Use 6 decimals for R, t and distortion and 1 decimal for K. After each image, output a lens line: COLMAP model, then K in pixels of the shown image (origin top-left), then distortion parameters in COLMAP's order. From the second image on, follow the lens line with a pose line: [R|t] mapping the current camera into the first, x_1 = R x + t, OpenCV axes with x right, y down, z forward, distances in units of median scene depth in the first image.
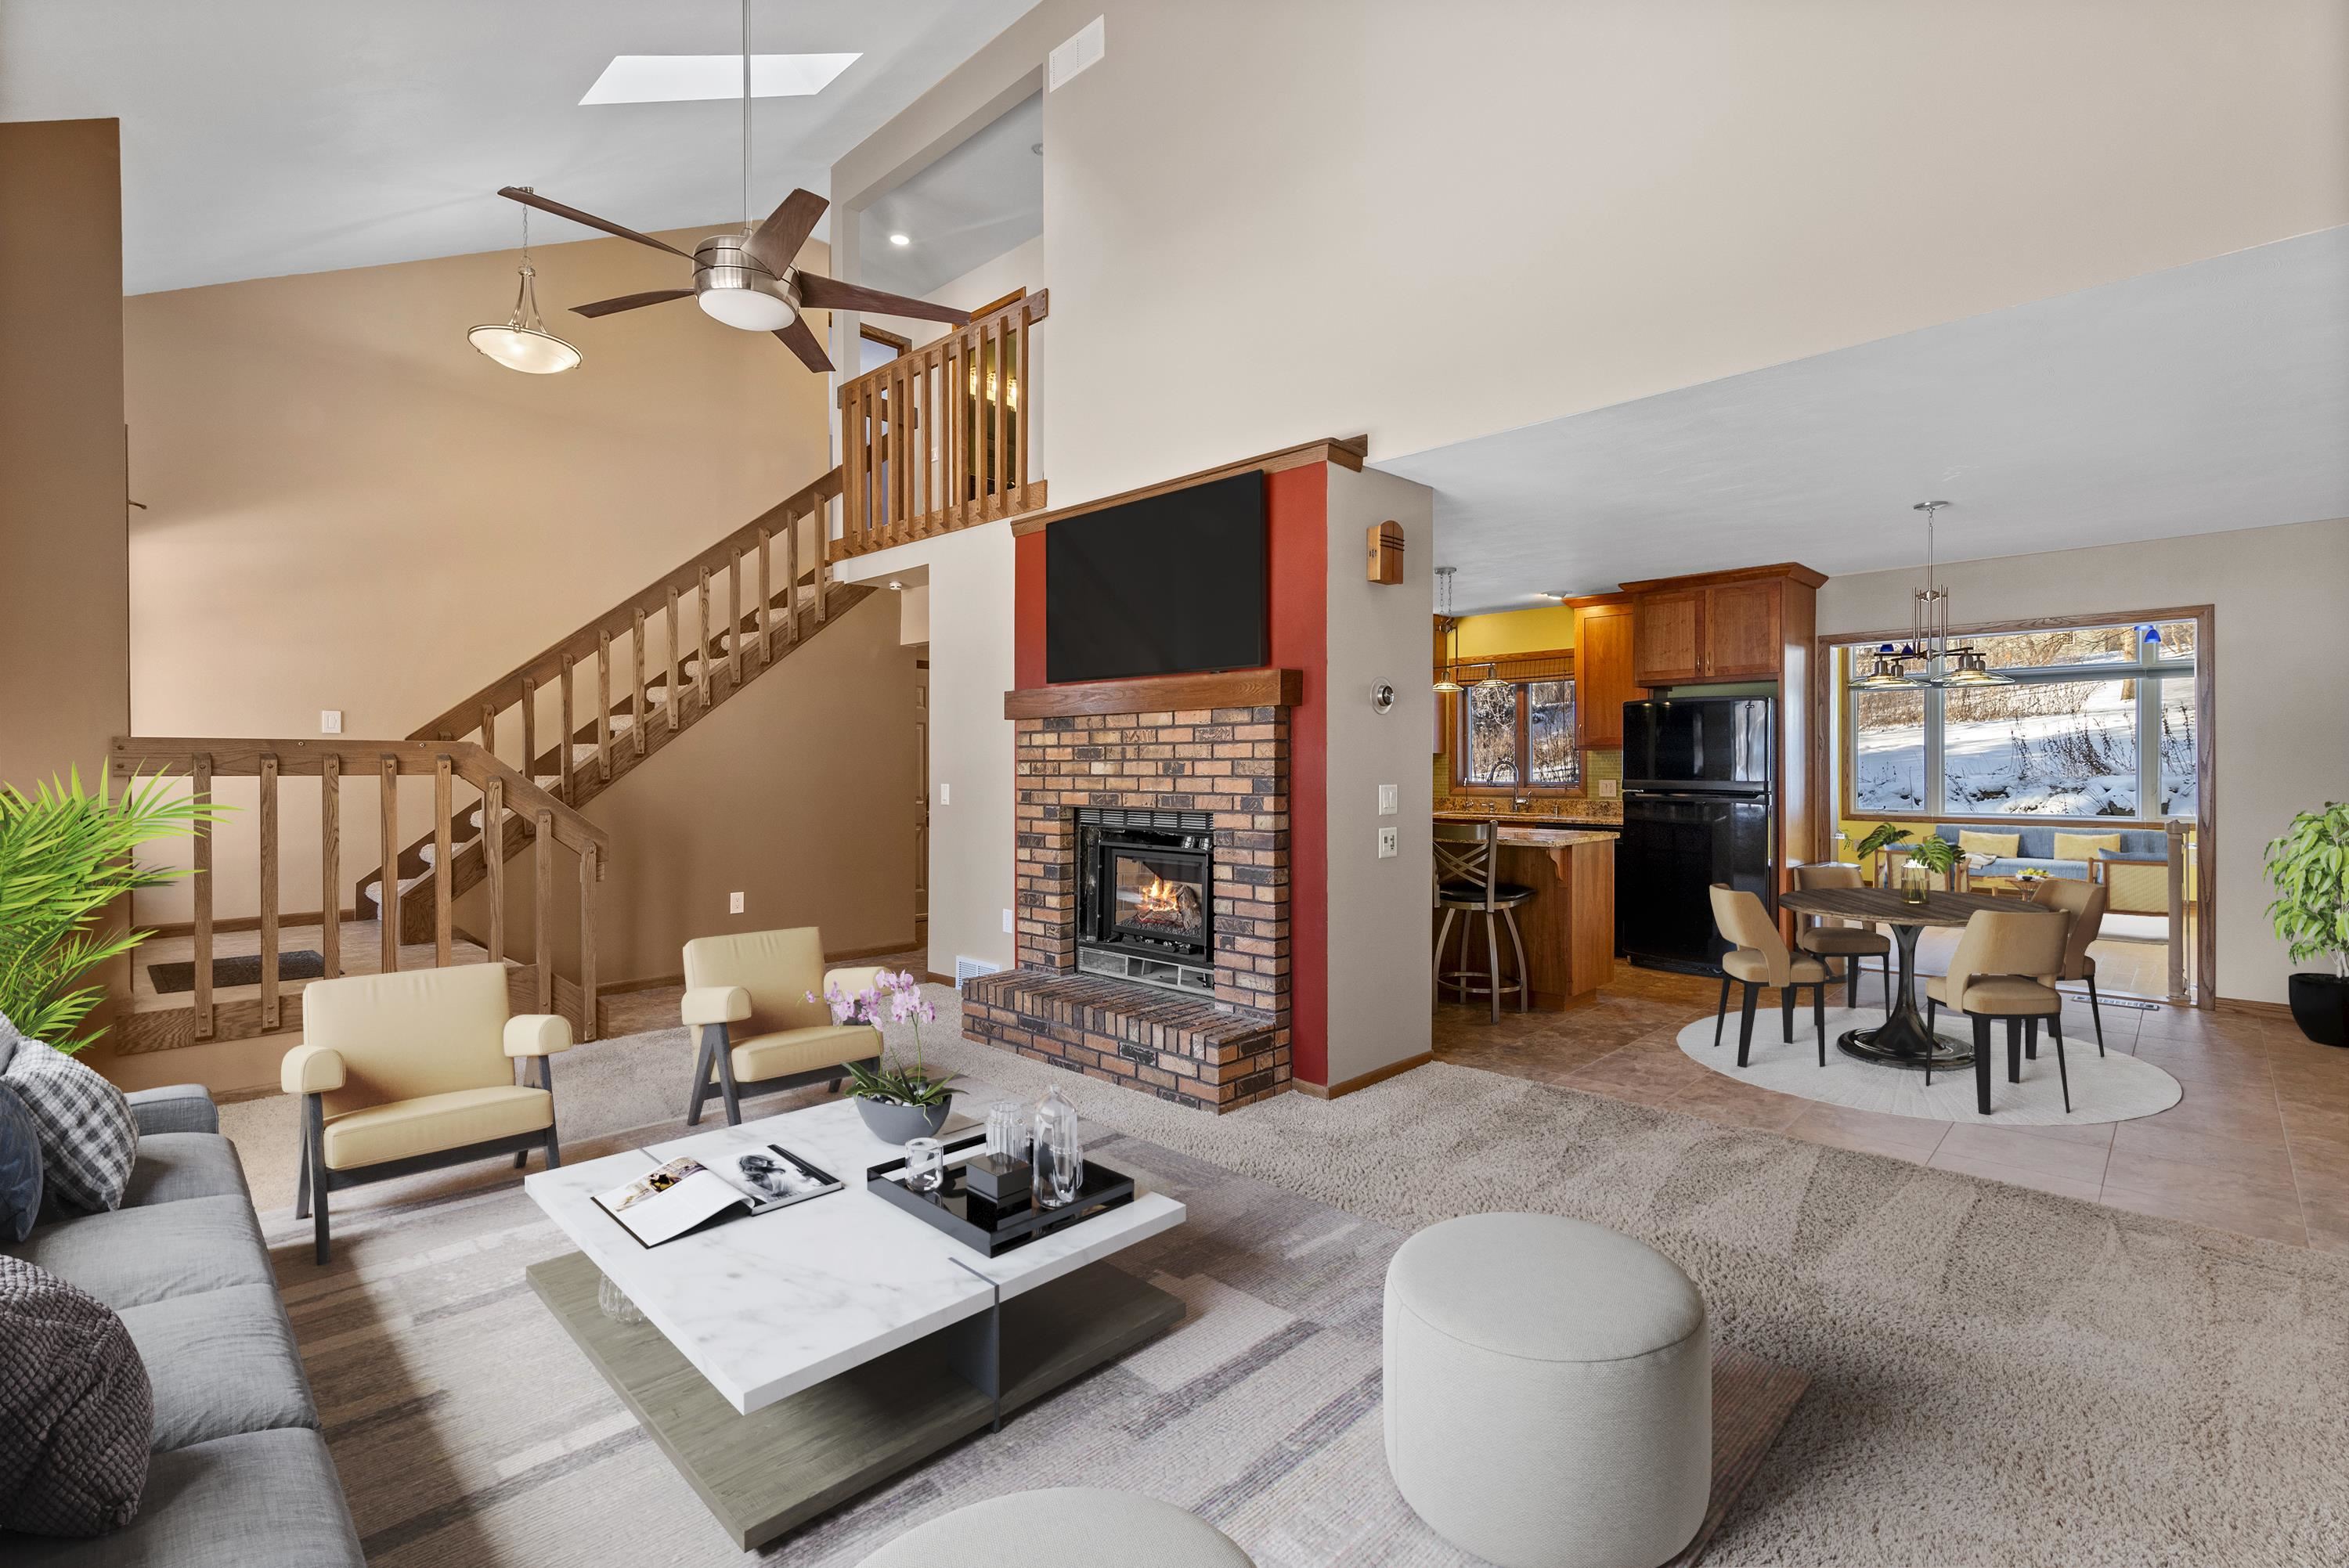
lens RADIAL K [[1065.3, 0, 1176.4], [0, 1065.3, 773.6], [0, 0, 1]] dist [0.019044, -0.000194]
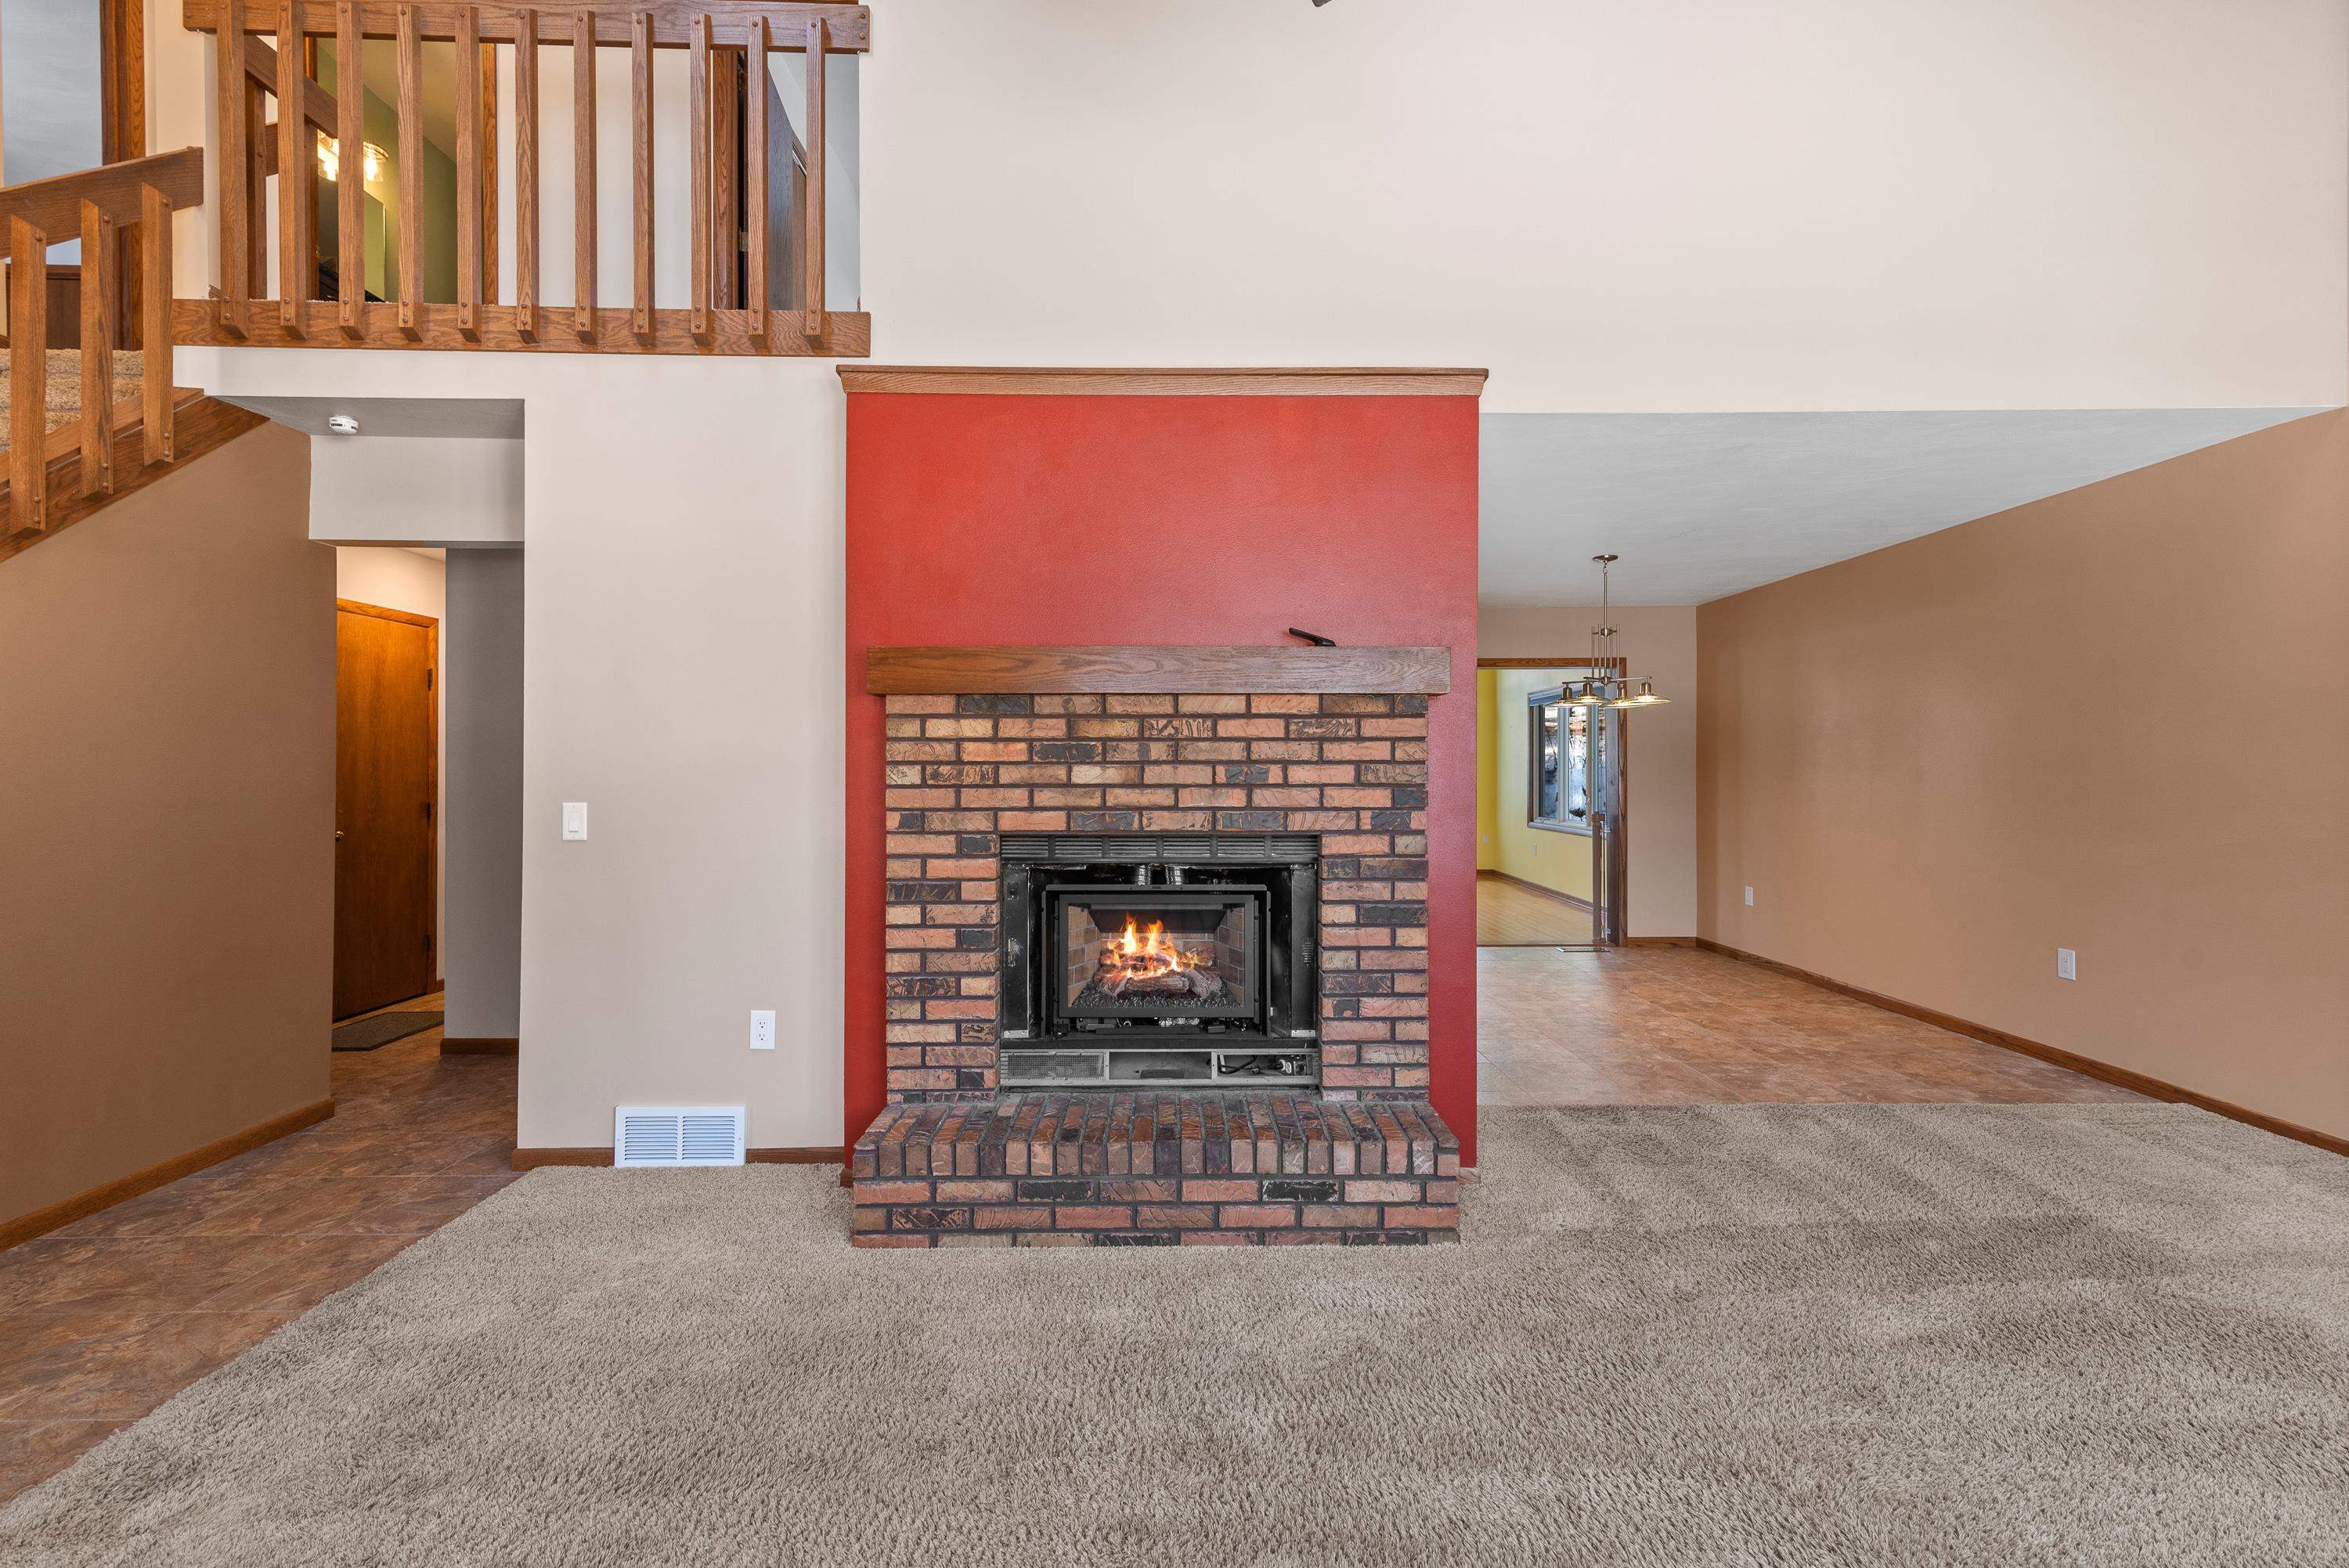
lens RADIAL K [[1065.3, 0, 1177.4], [0, 1065.3, 772.6], [0, 0, 1]] dist [0.019044, -0.000194]
pose [[0.708002, 0.000710, 0.706210, -0.525973], [0.003628, 0.999983, -0.004642, -0.003098], [-0.706201, 0.005849, 0.707987, 0.516097]]
